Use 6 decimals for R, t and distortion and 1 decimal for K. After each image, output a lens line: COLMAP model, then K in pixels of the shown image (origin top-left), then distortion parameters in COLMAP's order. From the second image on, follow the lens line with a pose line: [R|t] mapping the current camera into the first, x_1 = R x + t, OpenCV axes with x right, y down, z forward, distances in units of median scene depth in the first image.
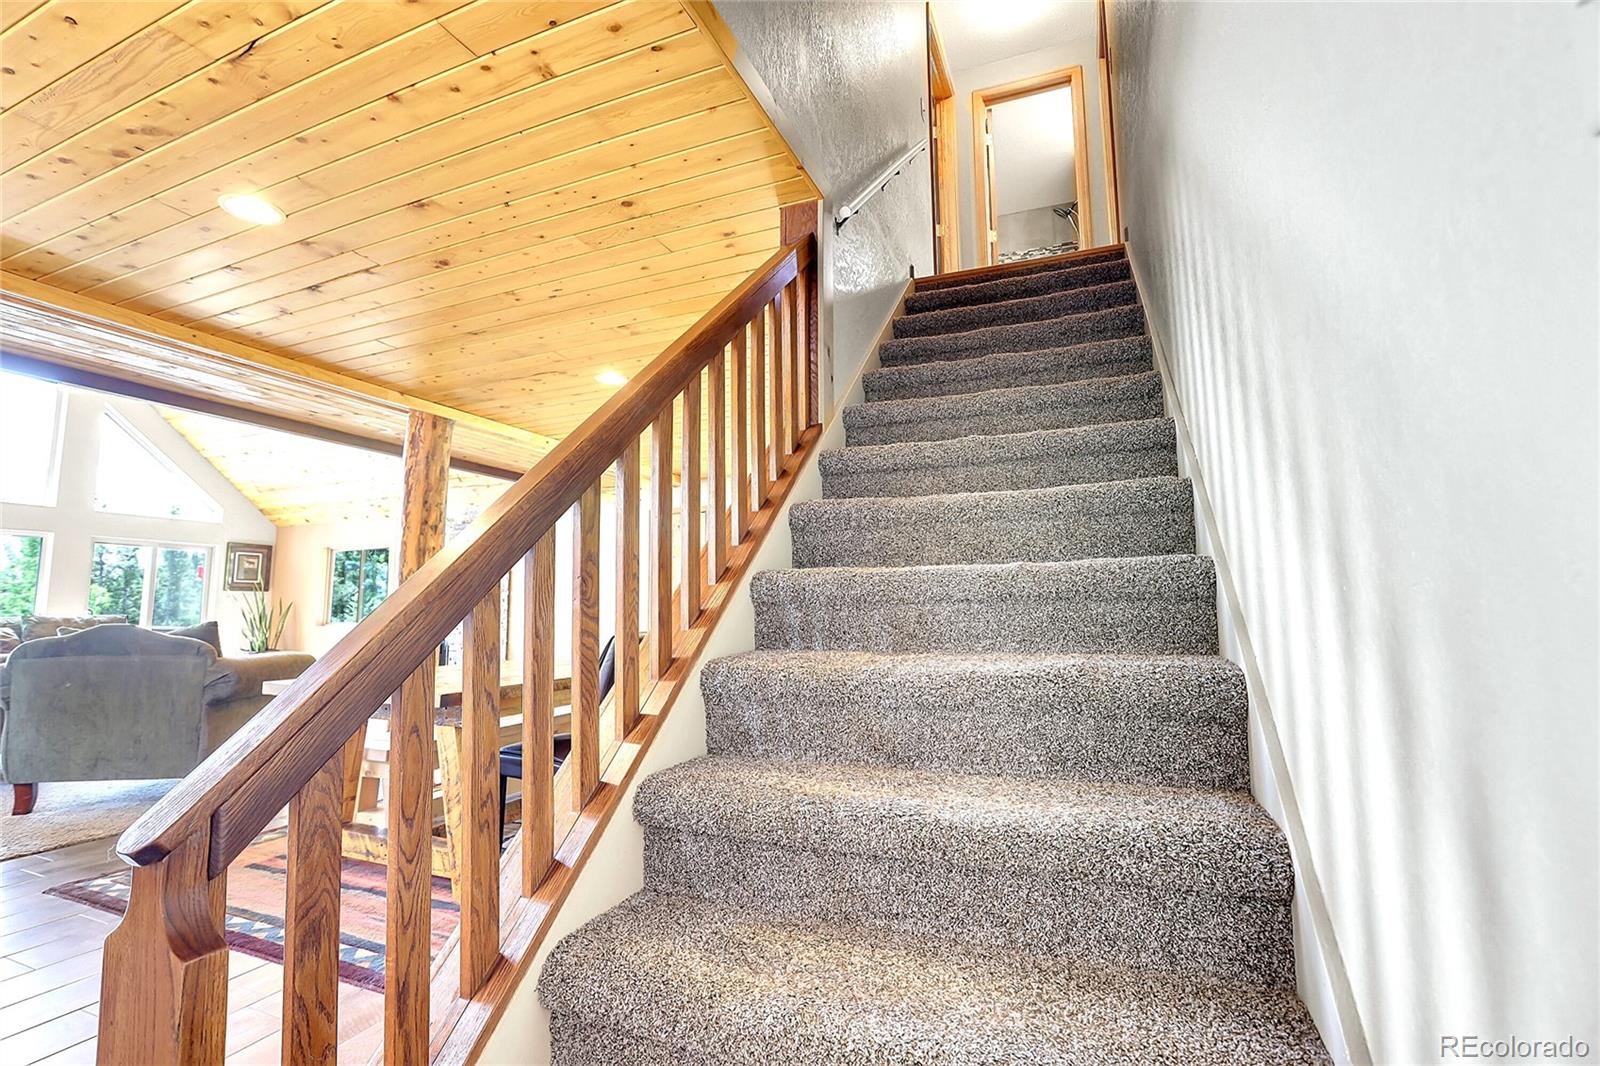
lens RADIAL K [[723.5, 0, 796.3], [0, 723.5, 527.6], [0, 0, 1]] dist [-0.043722, 0.013313]
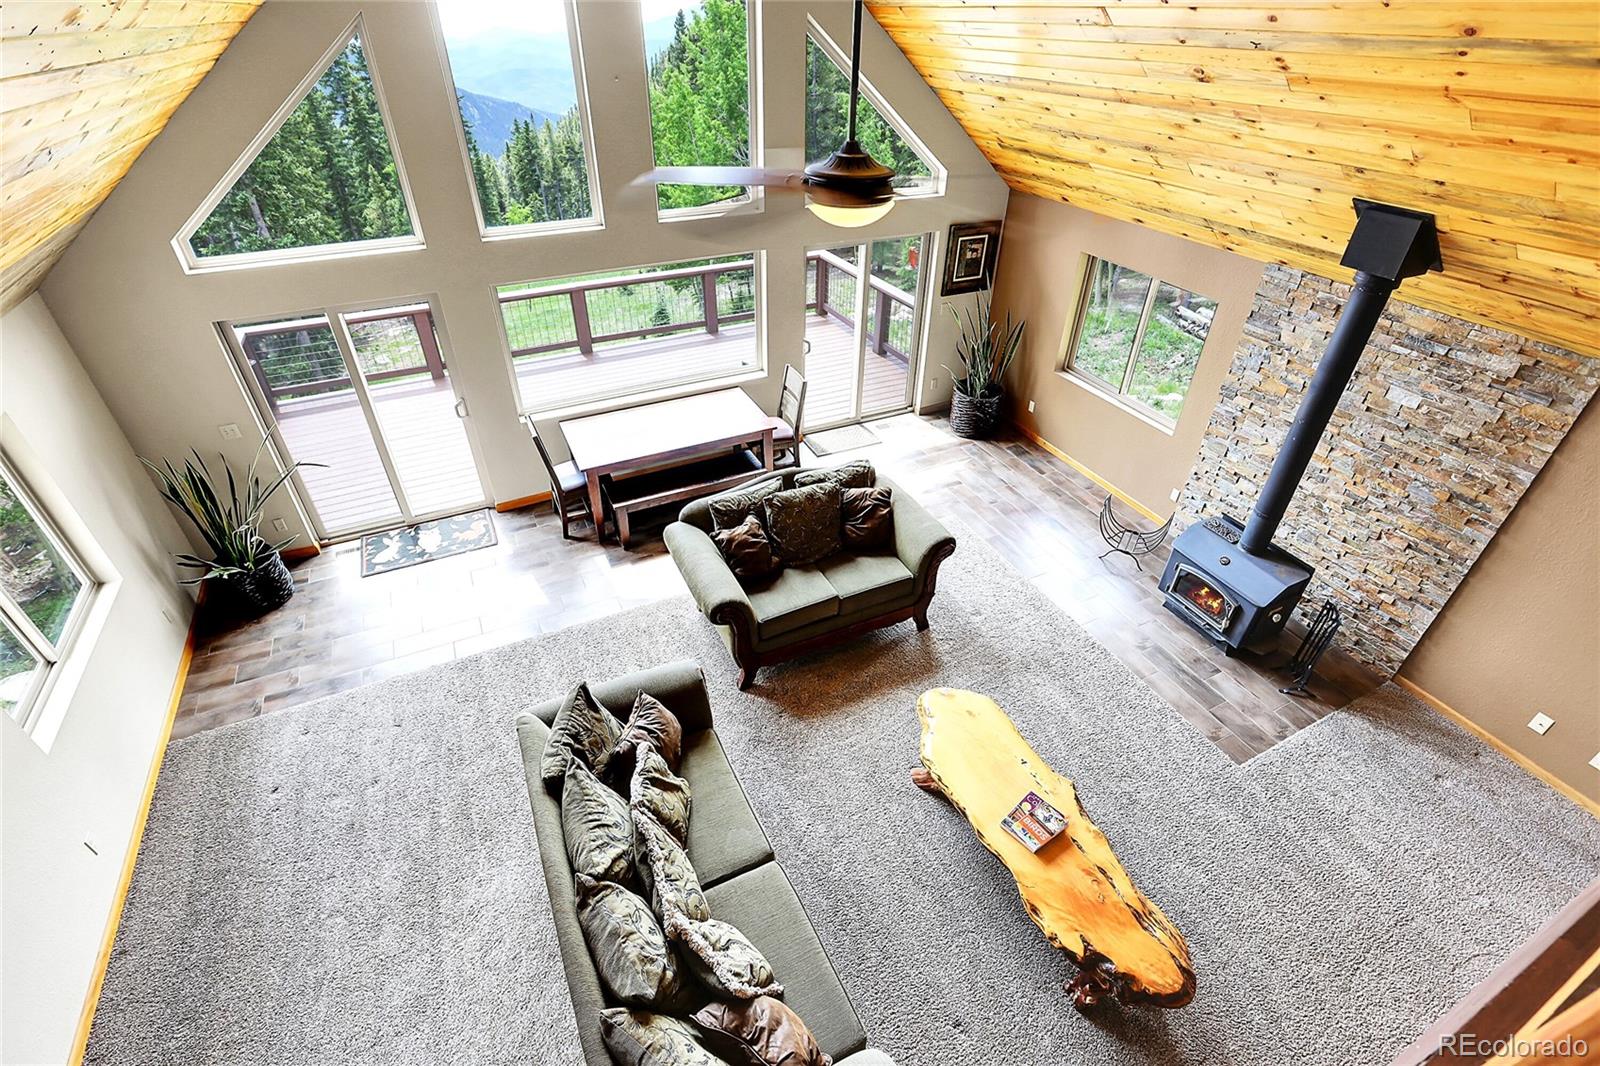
lens RADIAL K [[723.5, 0, 803.0], [0, 723.5, 533.5], [0, 0, 1]] dist [-0.043722, 0.013313]
pose [[0.750760, 0.398493, -0.526842, -1.113378], [0.059618, 0.753421, 0.654830, -0.539820], [0.657879, -0.523030, 0.541881, 0.995481]]
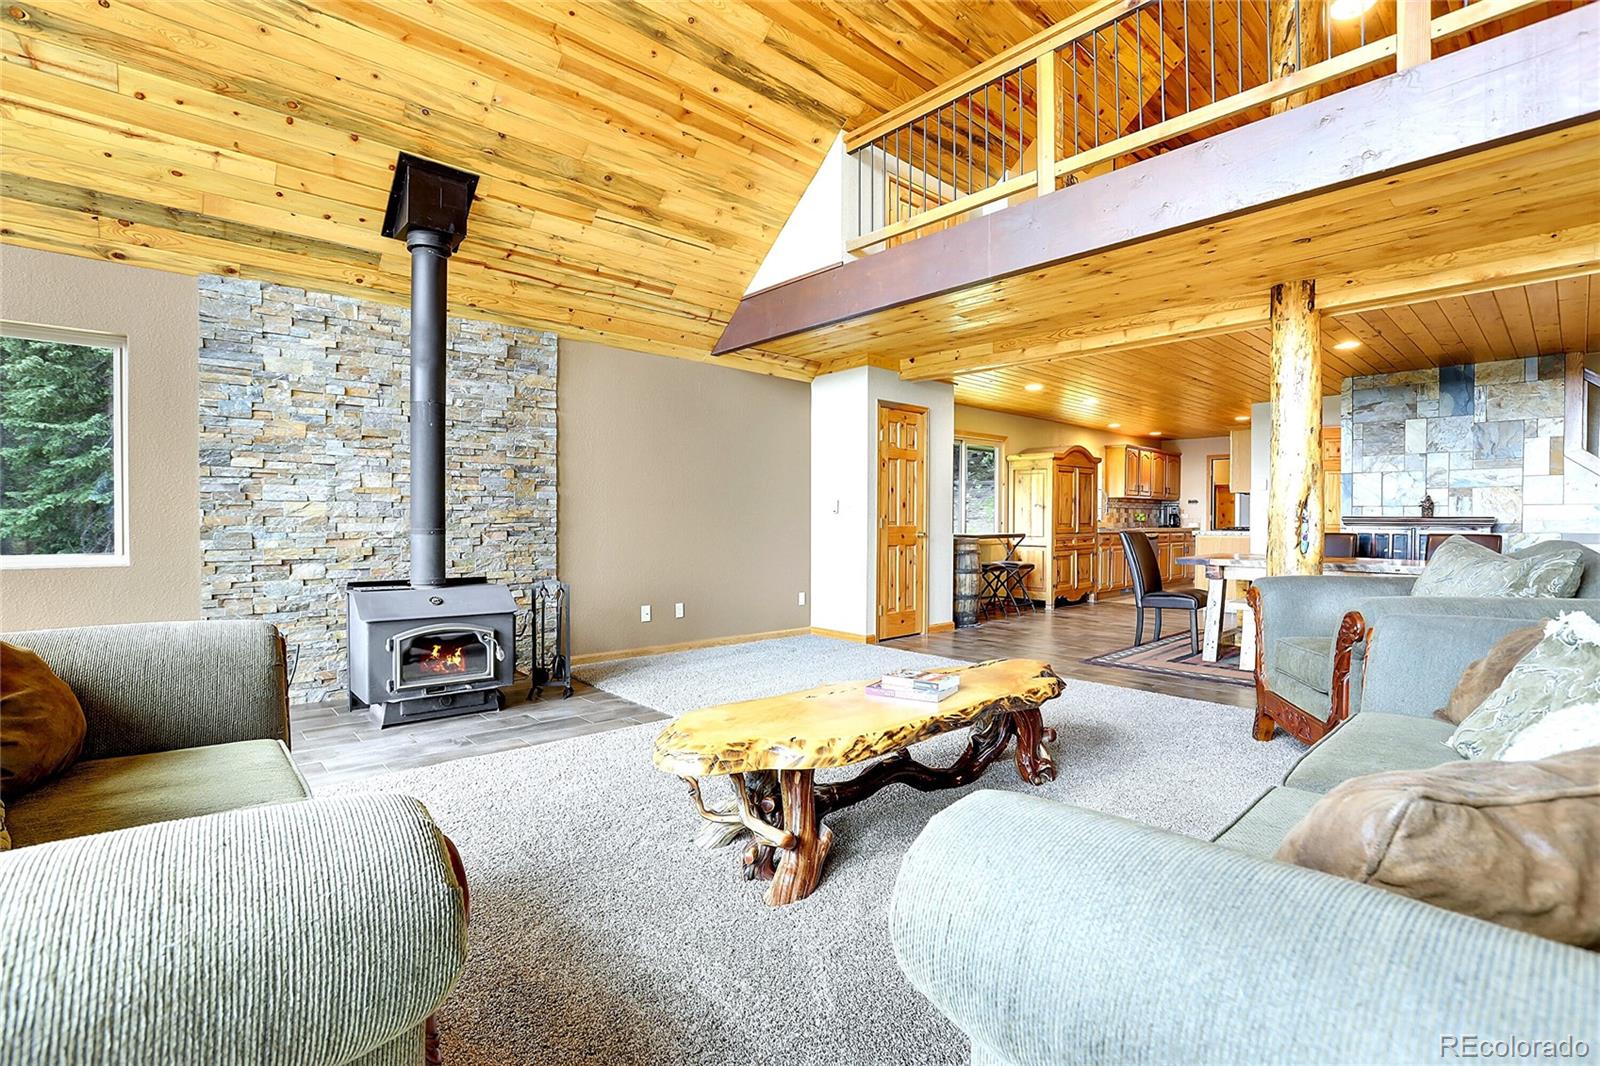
lens RADIAL K [[723.5, 0, 799.7], [0, 723.5, 529.9], [0, 0, 1]] dist [-0.043722, 0.013313]
pose [[0.424202, -0.007023, 0.905540, -1.843654], [-0.104830, 0.992866, 0.056808, 0.158010], [-0.899479, -0.119025, 0.420440, 1.315728]]
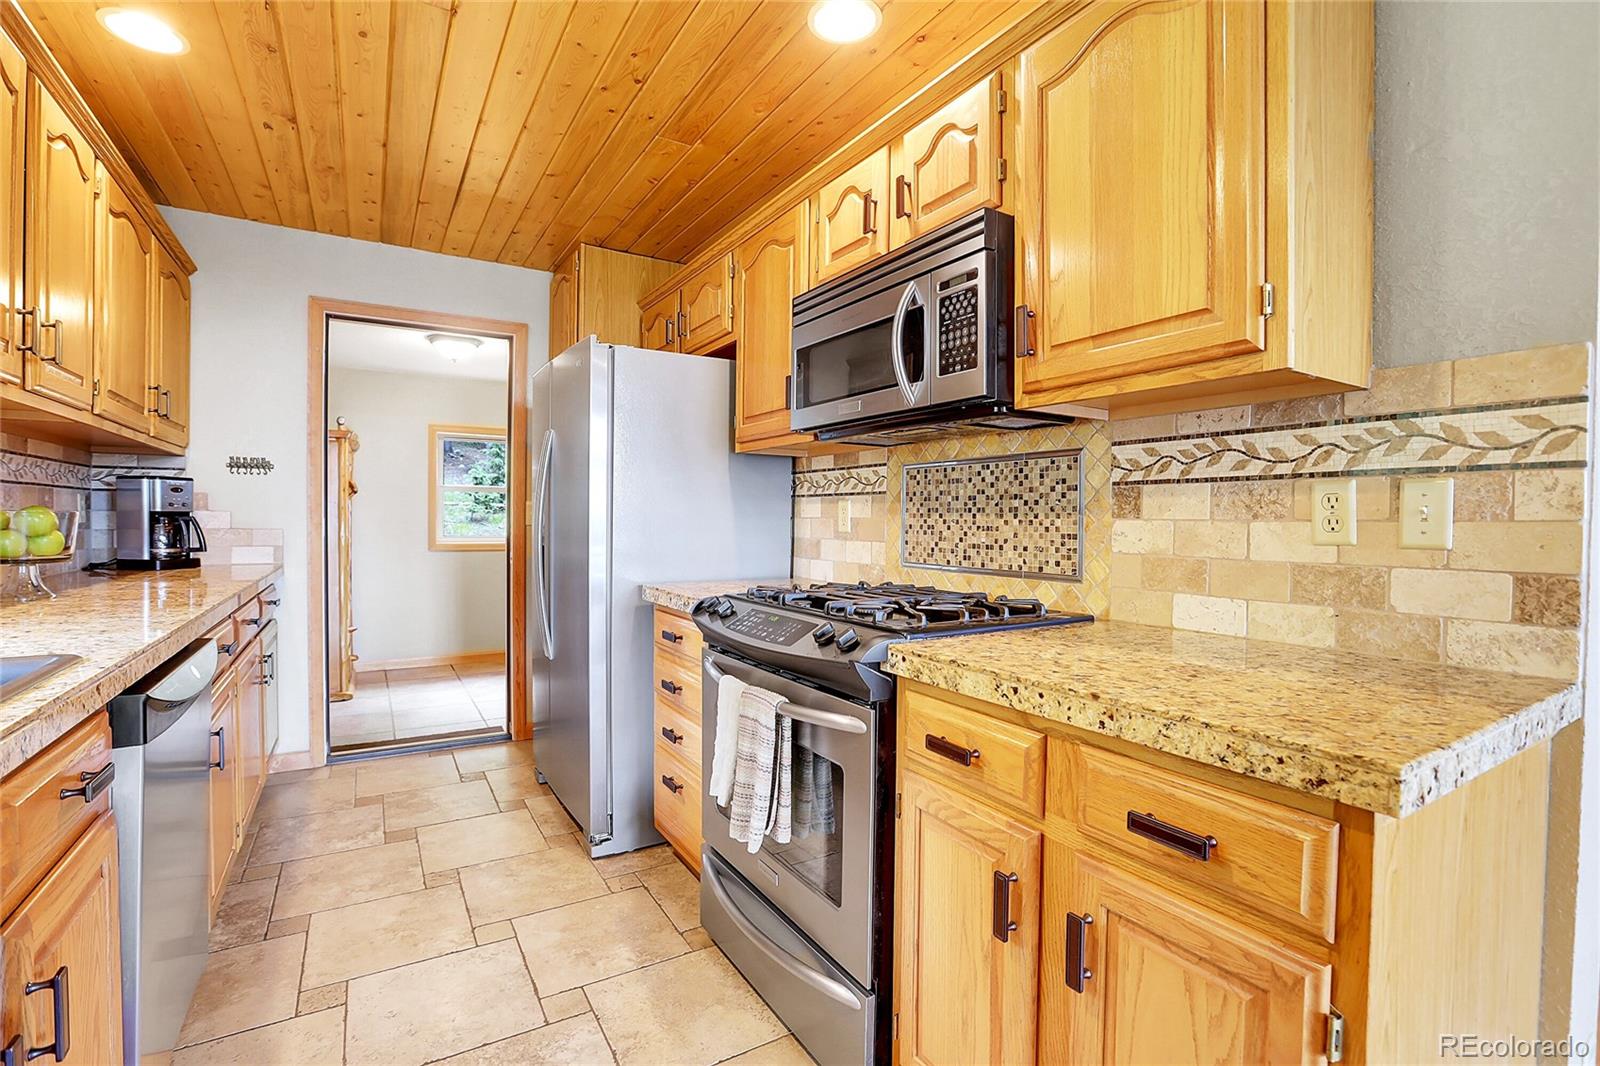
lens RADIAL K [[723.5, 0, 800.3], [0, 723.5, 526.9], [0, 0, 1]] dist [-0.043722, 0.013313]
pose [[-0.813325, -0.009118, 0.581739, 0.586009], [-0.068106, 0.994495, -0.079632, 0.126240], [-0.577810, -0.104386, -0.809468, 1.372093]]
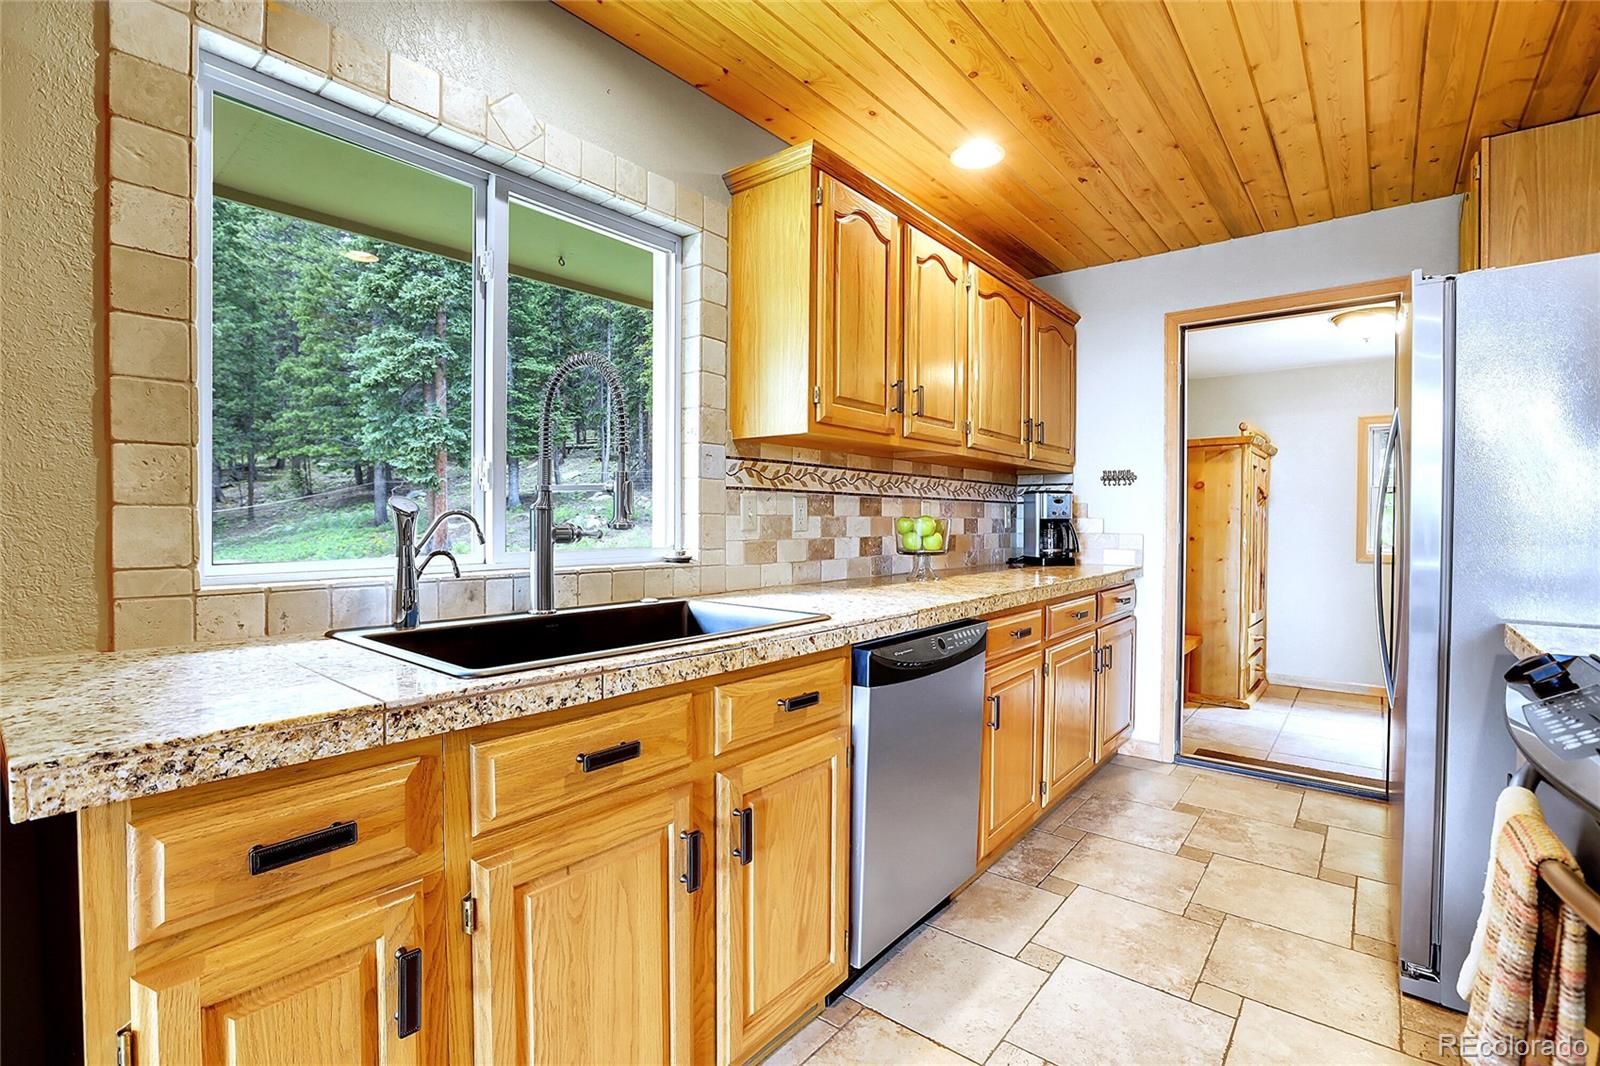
lens RADIAL K [[723.5, 0, 810.8], [0, 723.5, 529.1], [0, 0, 1]] dist [-0.043722, 0.013313]
pose [[0.270286, -0.005749, 0.962763, 0.569331], [-0.108340, 0.993449, 0.036348, 0.111307], [-0.956665, -0.114130, 0.267892, 1.224757]]
